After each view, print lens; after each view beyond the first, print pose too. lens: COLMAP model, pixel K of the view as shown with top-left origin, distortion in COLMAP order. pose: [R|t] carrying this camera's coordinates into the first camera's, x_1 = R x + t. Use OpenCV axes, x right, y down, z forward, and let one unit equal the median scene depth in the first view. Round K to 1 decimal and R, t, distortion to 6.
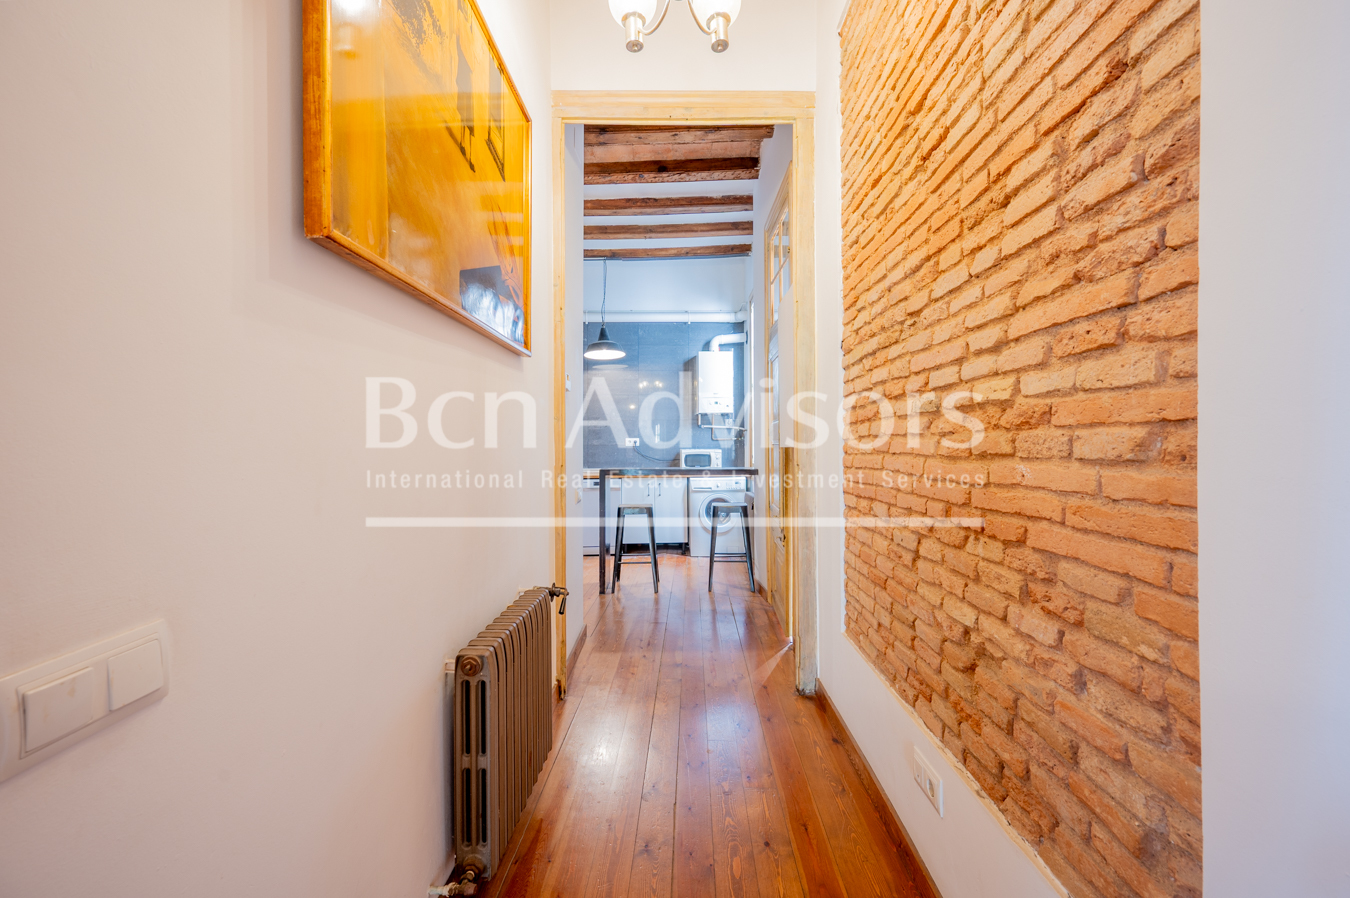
lens RADIAL K [[542.5, 0, 667.6], [0, 542.5, 446.4], [0, 0, 1]] dist [-0.000260, 0.000092]
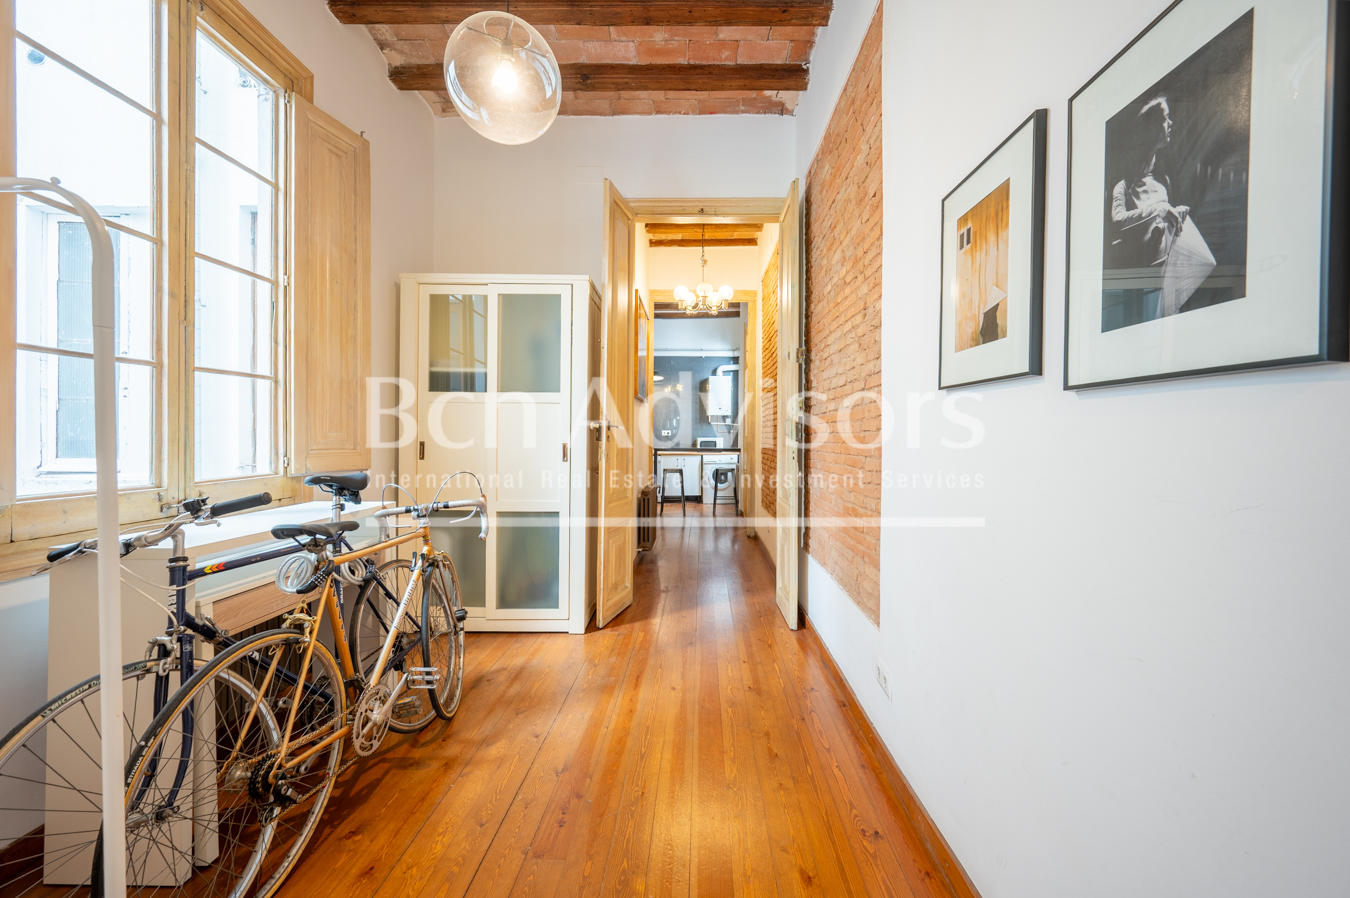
lens RADIAL K [[545.5, 0, 688.1], [0, 545.5, 436.5], [0, 0, 1]] dist [-0.000862, -0.000063]
pose [[0.999809, 0.012353, 0.015168, -0.027158], [-0.012429, 0.999911, 0.004914, -0.005636], [-0.015106, -0.005102, 0.999873, -0.594107]]
